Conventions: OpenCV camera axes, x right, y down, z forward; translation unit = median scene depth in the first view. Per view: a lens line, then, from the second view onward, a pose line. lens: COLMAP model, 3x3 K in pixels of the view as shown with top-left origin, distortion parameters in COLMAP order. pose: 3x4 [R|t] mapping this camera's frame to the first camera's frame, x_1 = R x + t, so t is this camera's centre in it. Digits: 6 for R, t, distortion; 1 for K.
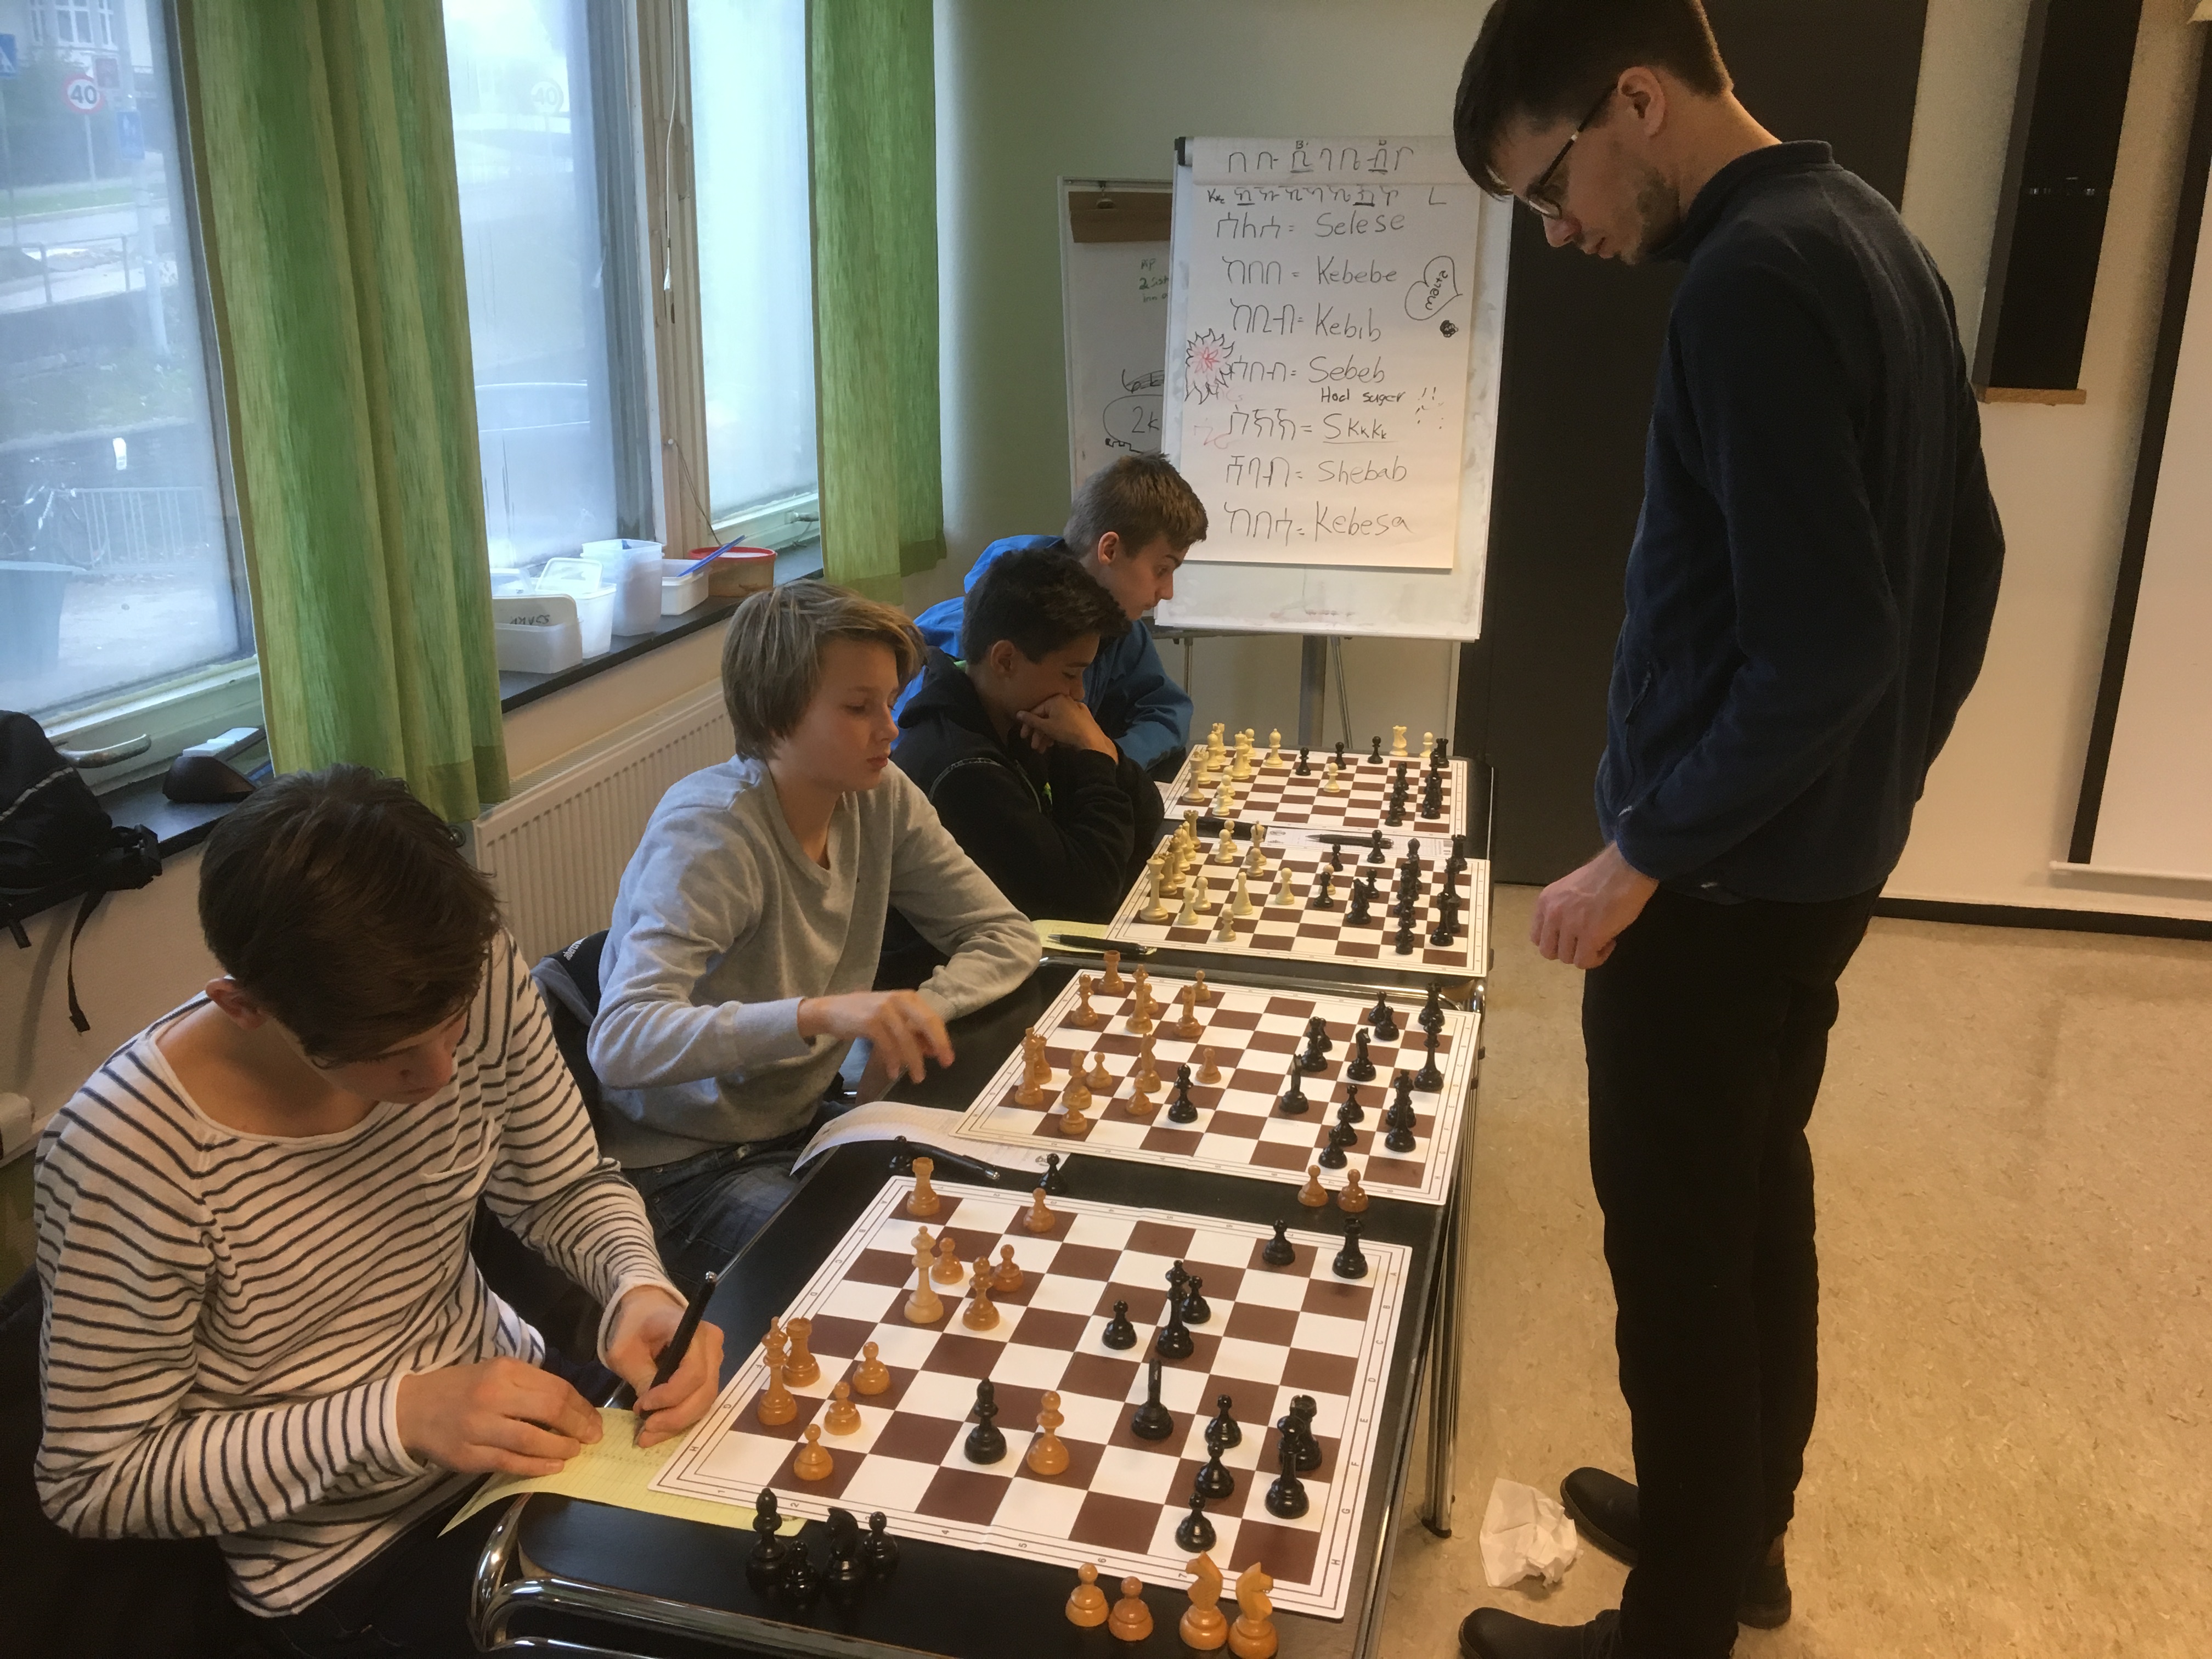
lens RADIAL K [[1853.3, 0, 1110.7], [0, 1853.3, 840.0], [0, 0, 1]] dist [0.082300, -0.114953]
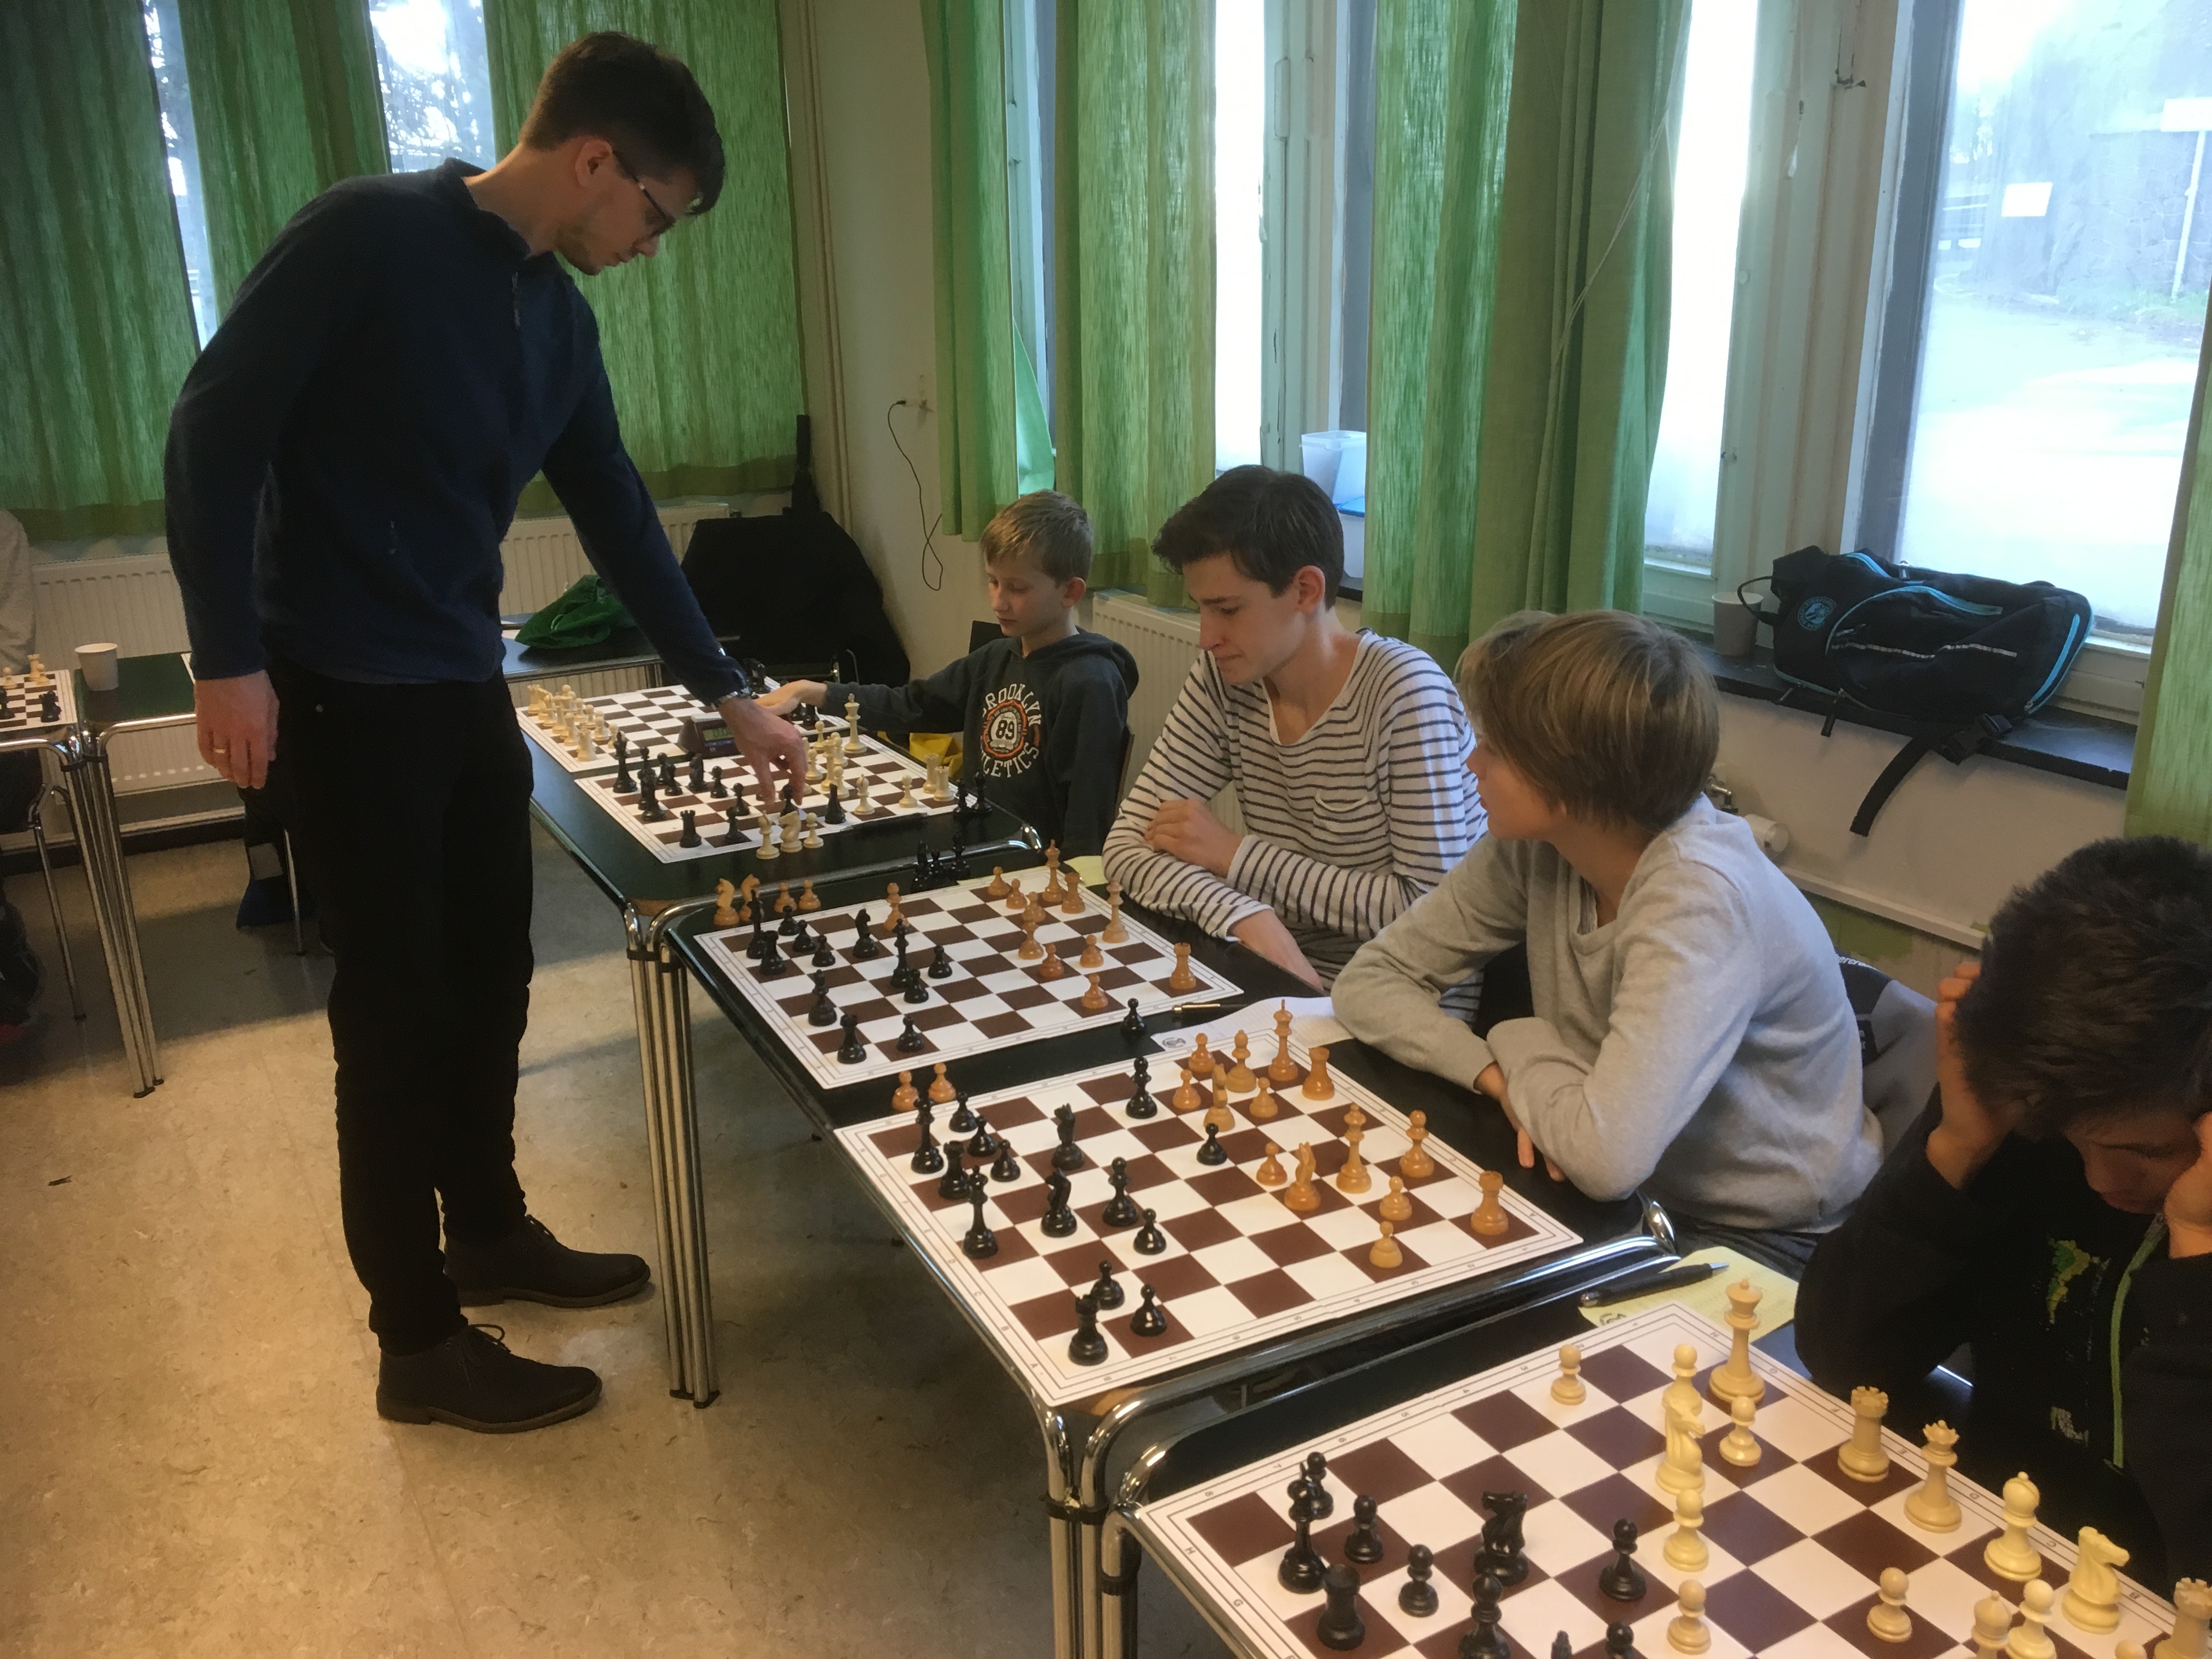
lens RADIAL K [[1853.3, 0, 1088.7], [0, 1853.3, 826.9], [0, 0, 1]] dist [0.082300, -0.114953]
pose [[-0.758621, 0.193404, -0.622165, 0.327783], [-0.182791, 0.853395, 0.488164, -0.227515], [0.625366, 0.484057, -0.612051, 0.792727]]
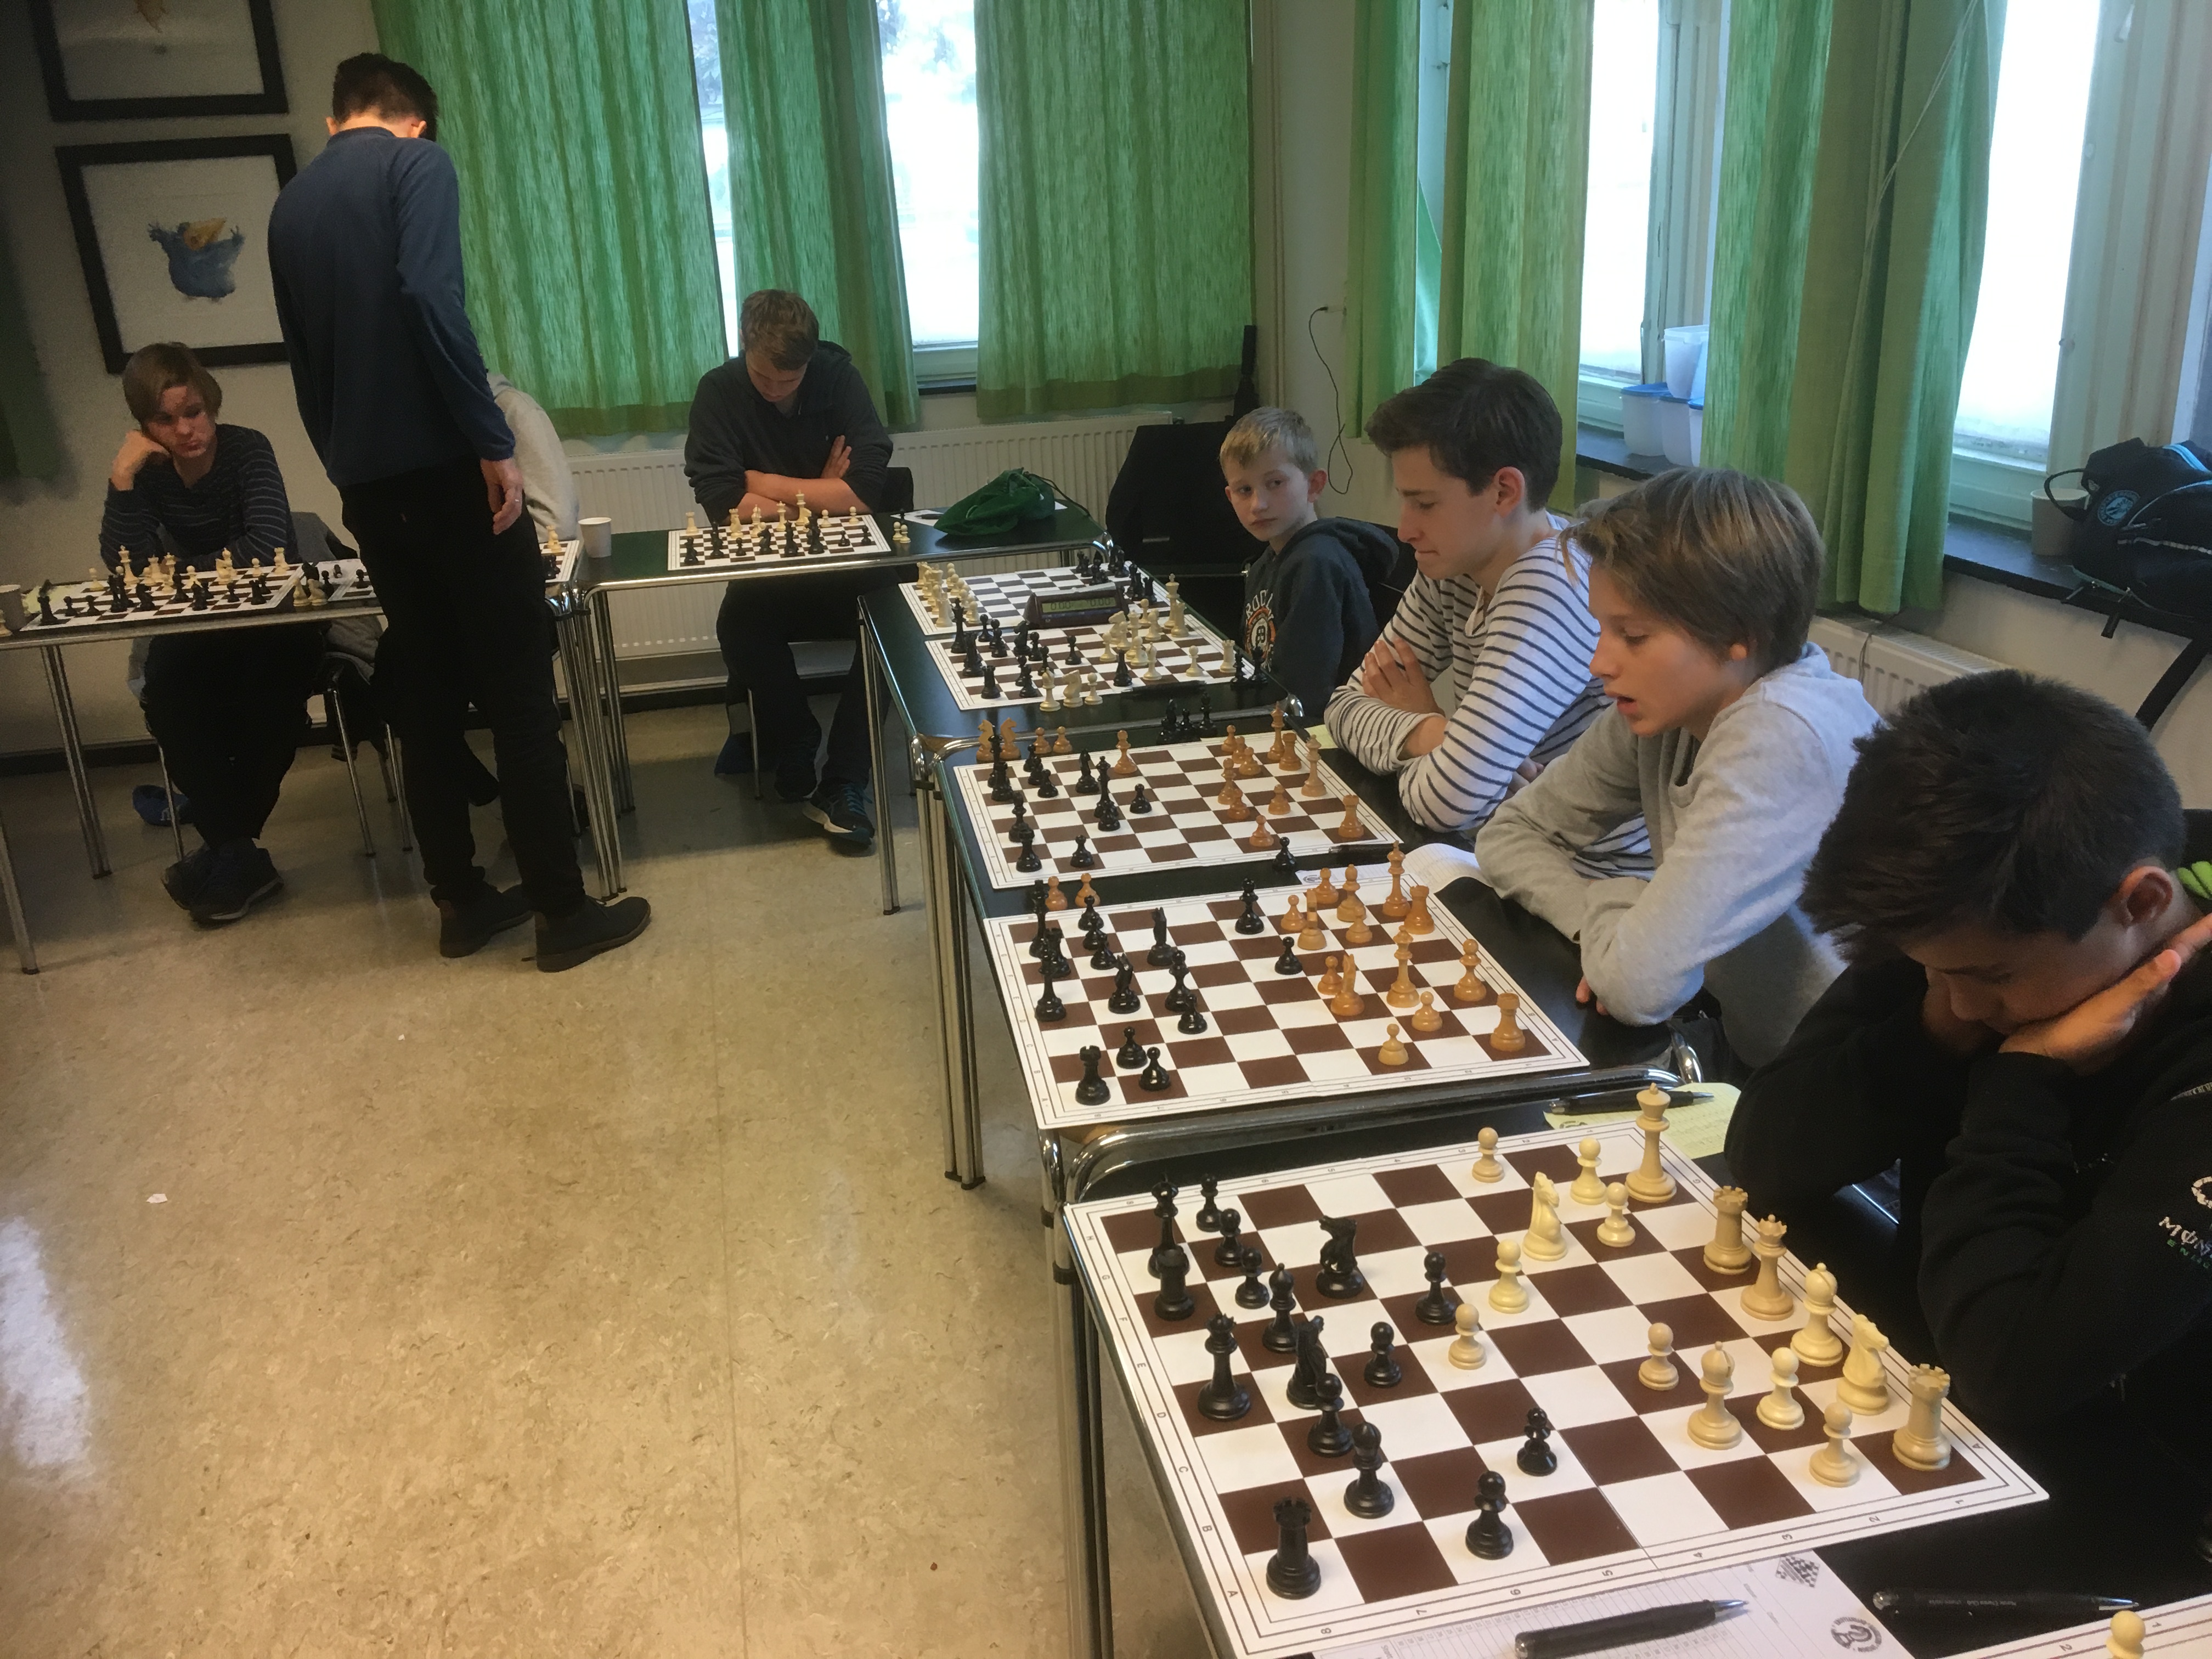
lens RADIAL K [[1853.3, 0, 1092.7], [0, 1853.3, 831.3], [0, 0, 1]] dist [0.082300, -0.114953]
pose [[-0.916563, 0.154274, -0.368933, 0.261992], [-0.086643, 0.824056, 0.559843, -0.248590], [0.390391, 0.545097, -0.741933, 0.907347]]
